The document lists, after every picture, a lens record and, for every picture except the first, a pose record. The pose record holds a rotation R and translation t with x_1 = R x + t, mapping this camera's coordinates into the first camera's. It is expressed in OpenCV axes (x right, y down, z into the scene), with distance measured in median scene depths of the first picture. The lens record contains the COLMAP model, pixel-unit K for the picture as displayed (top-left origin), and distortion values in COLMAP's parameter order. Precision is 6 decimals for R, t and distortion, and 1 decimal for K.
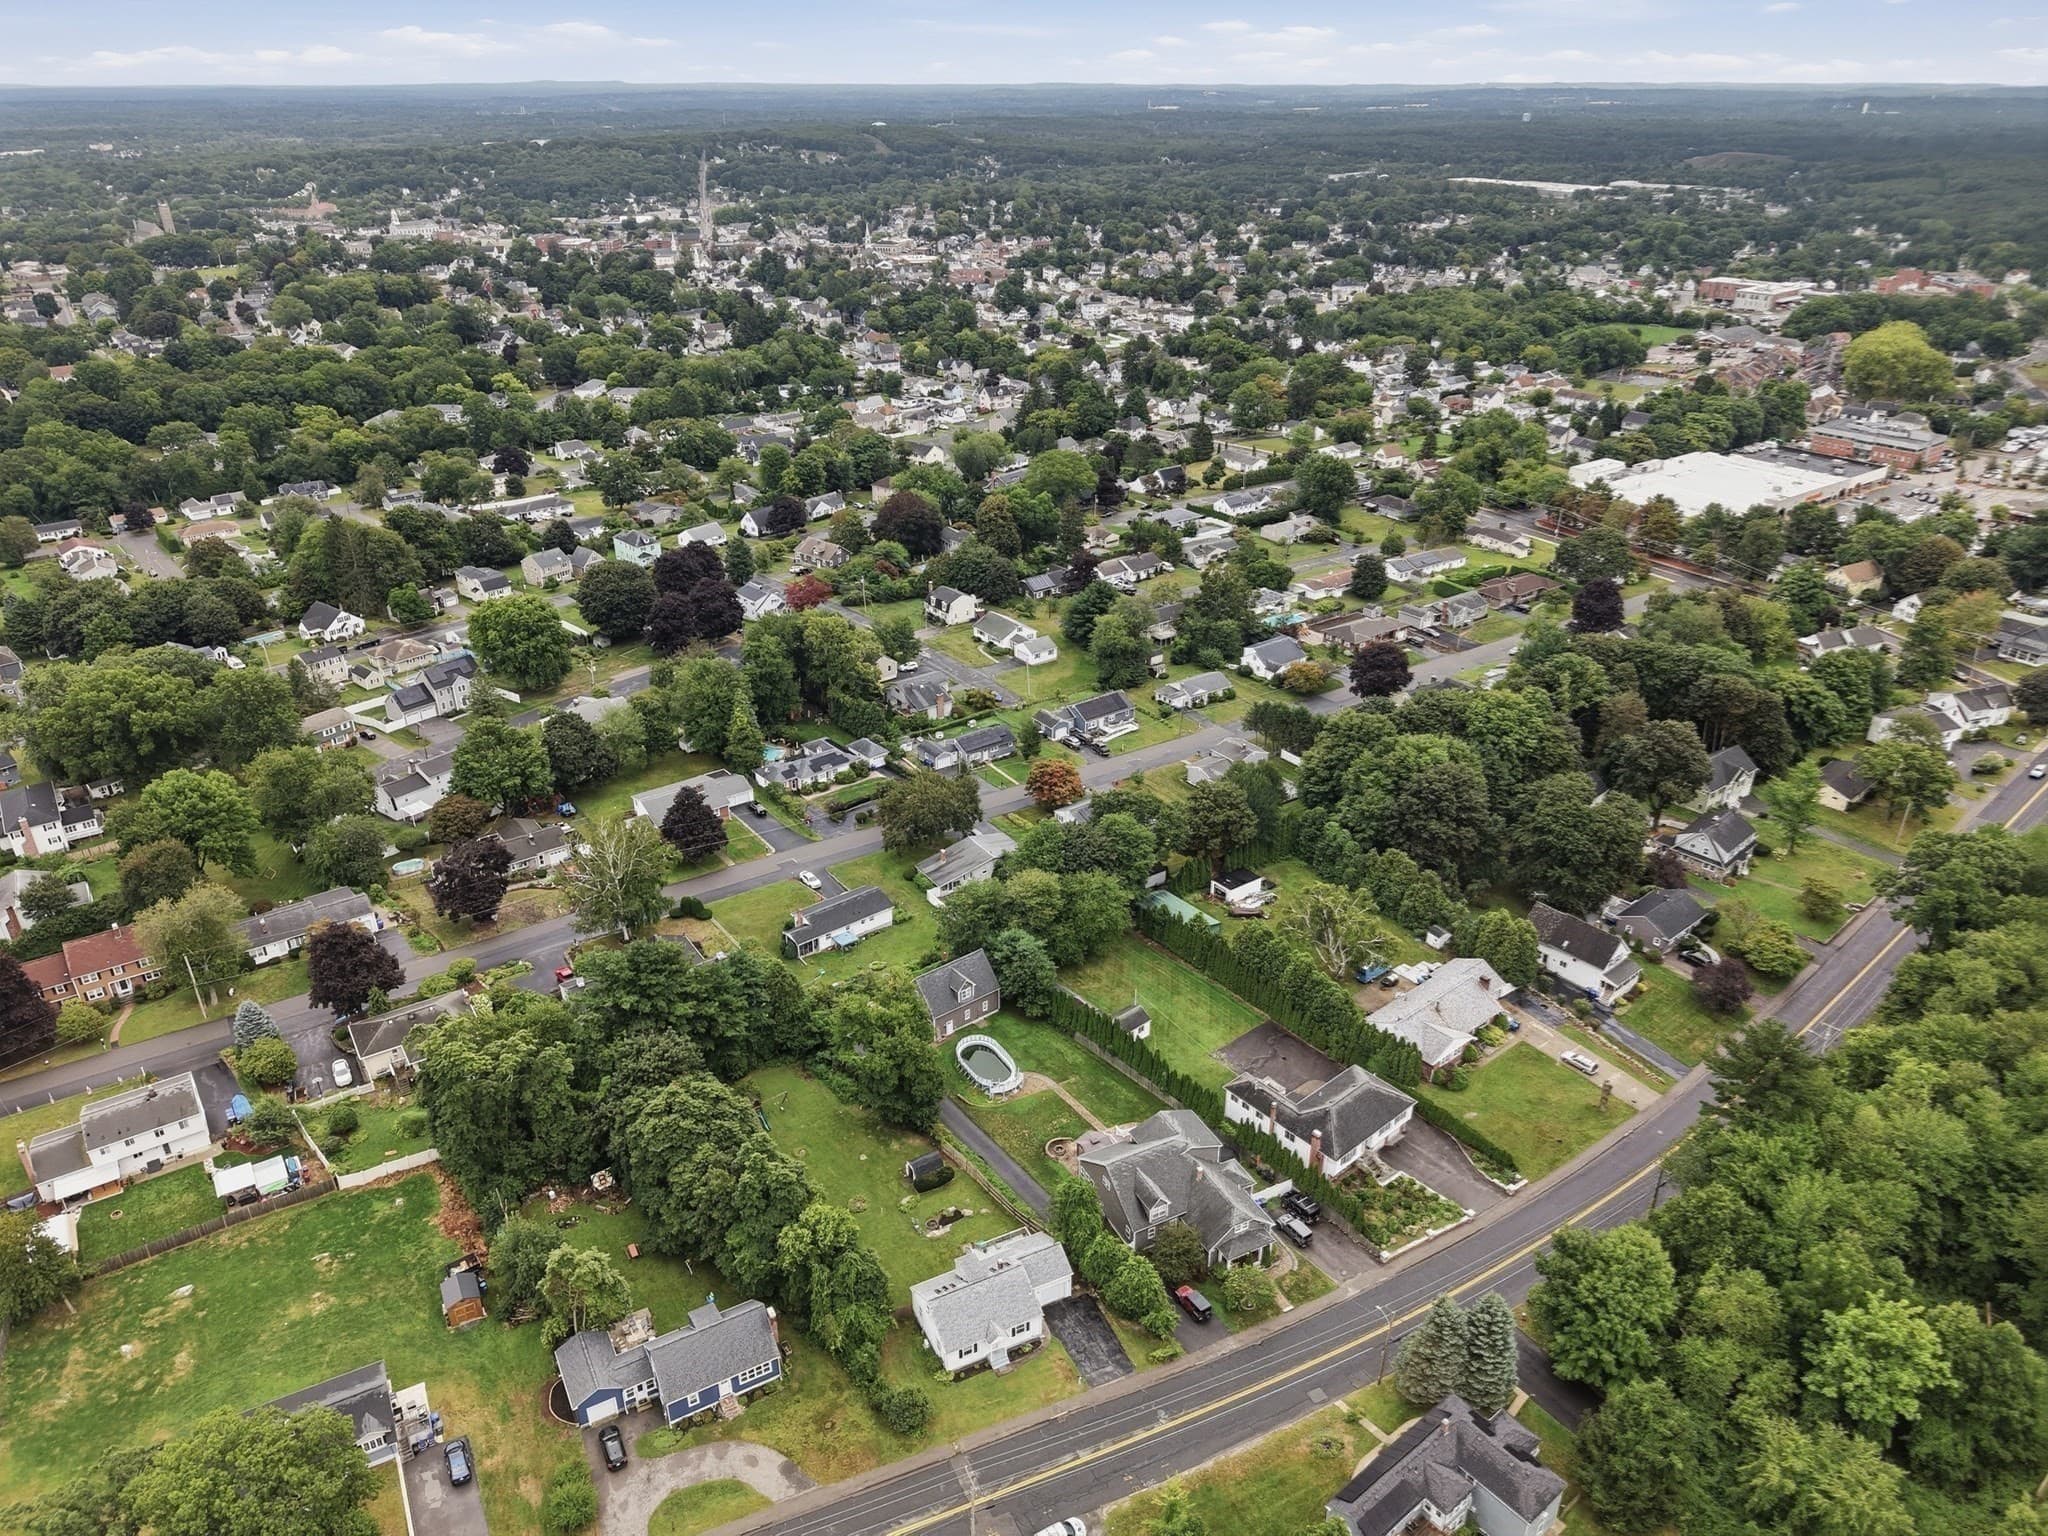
lens RADIAL K [[1386.6, 0, 1024.0], [0, 1386.6, 768.0], [0, 0, 1]] dist [0.022804, -0.023082]
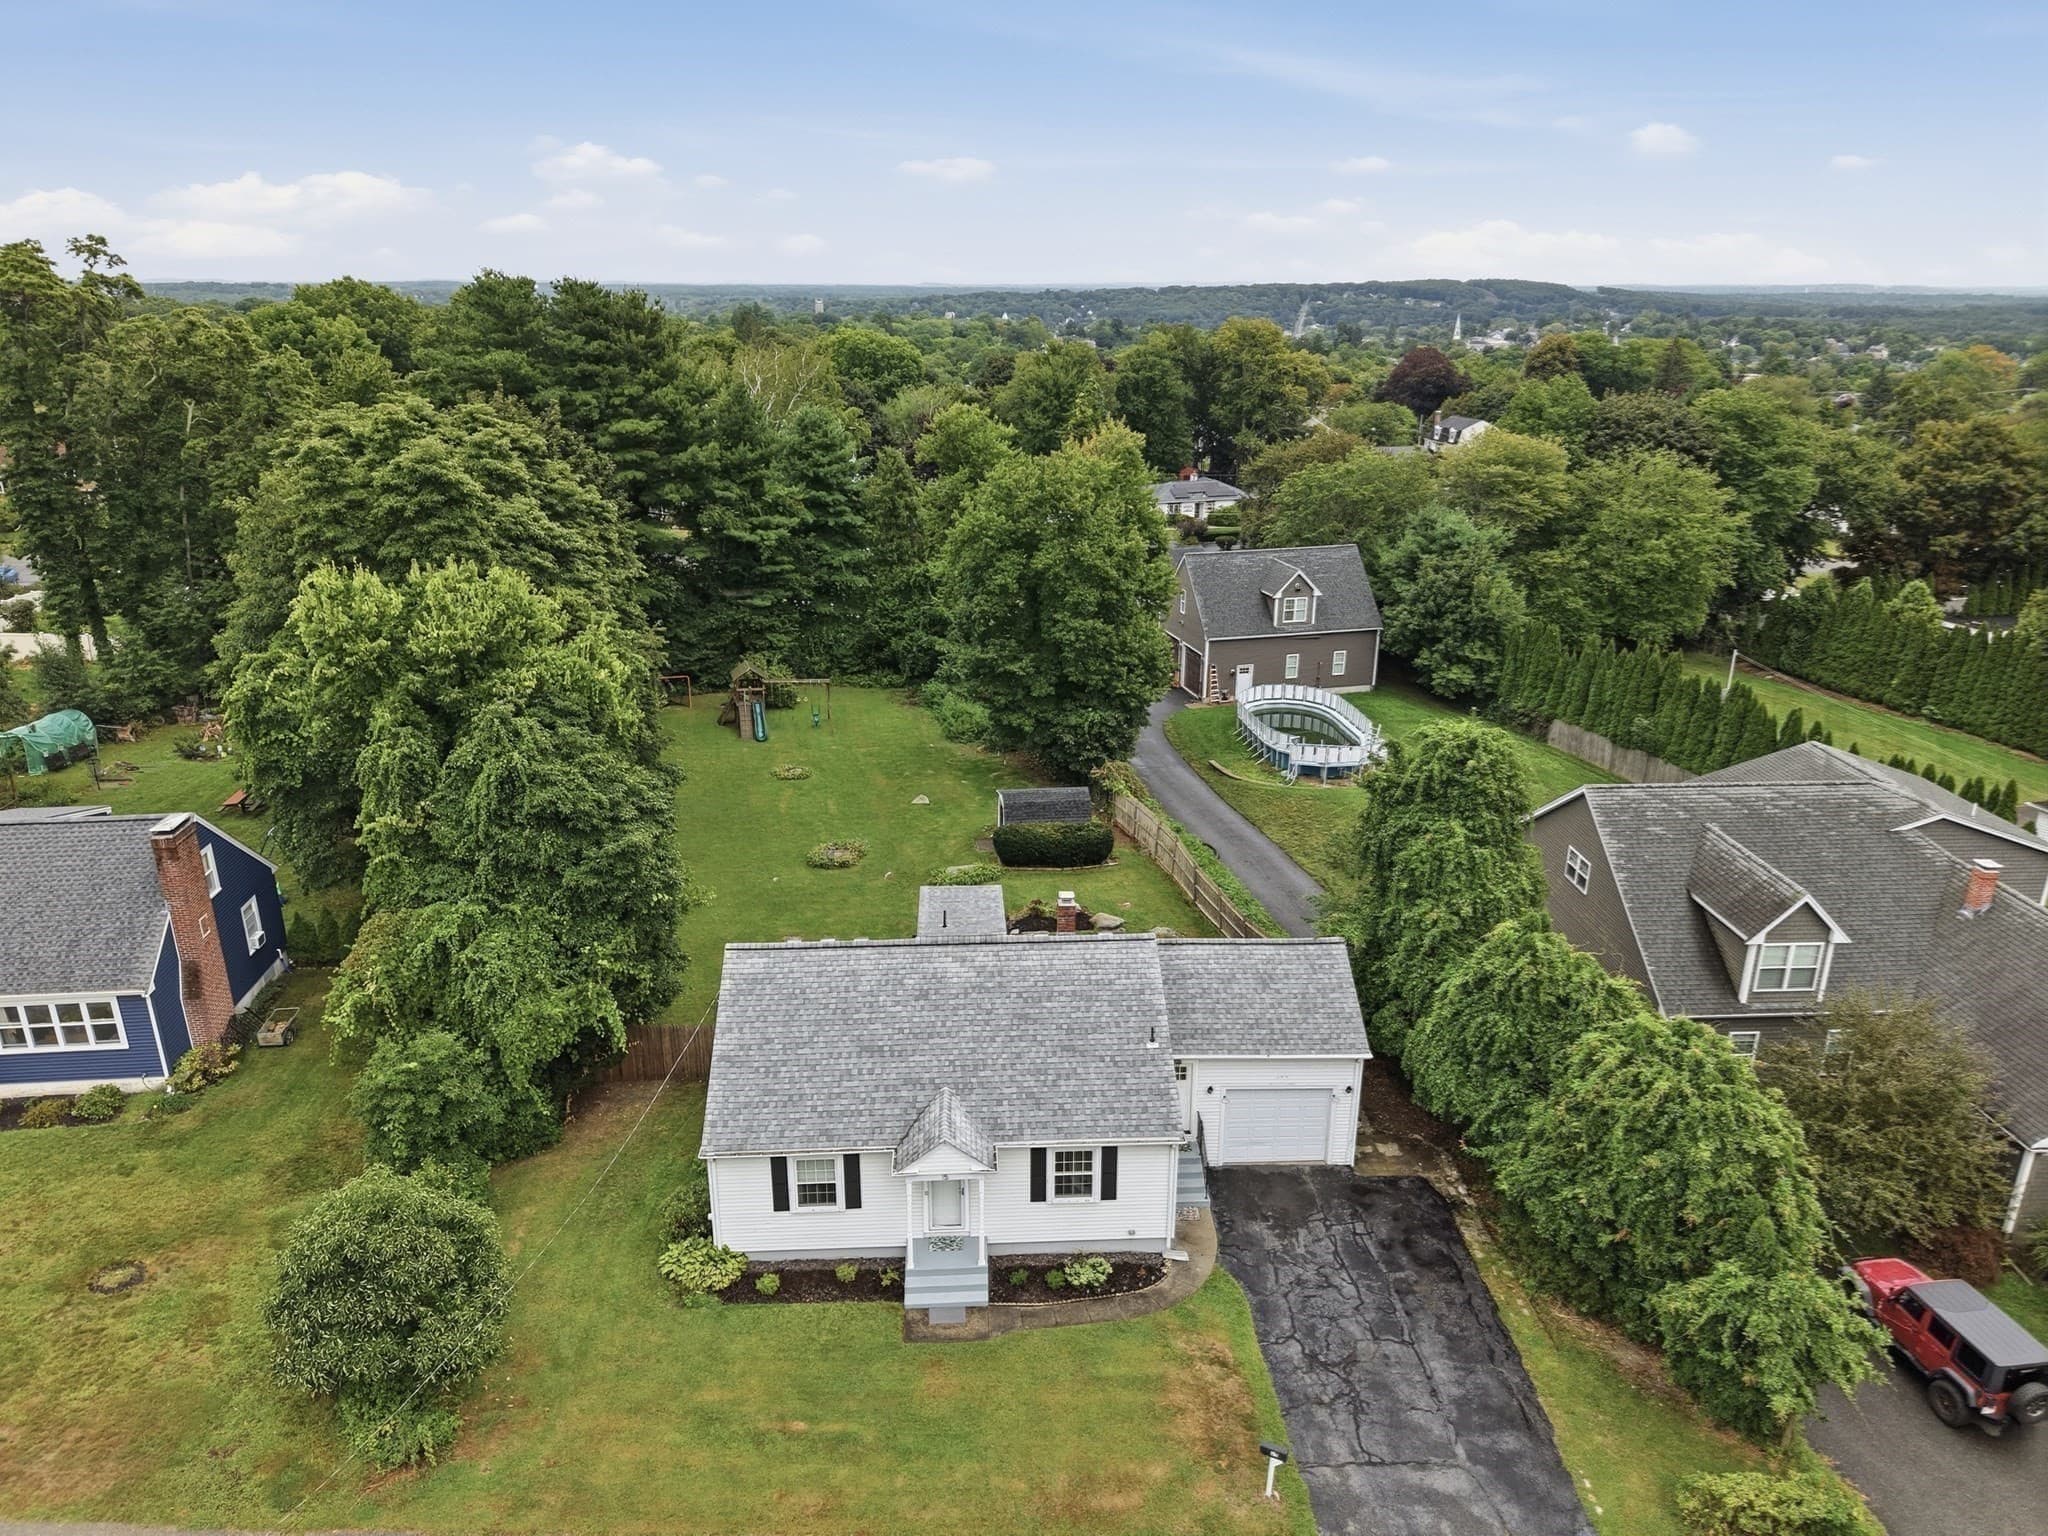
lens RADIAL K [[1388.1, 0, 1024.0], [0, 1388.1, 768.0], [0, 0, 1]] dist [0.009153, -0.005989]
pose [[0.917707, 0.142785, -0.370709, 0.056460], [-0.188543, 0.977925, -0.090083, 0.316761], [0.349663, 0.152565, 0.924370, 0.685134]]
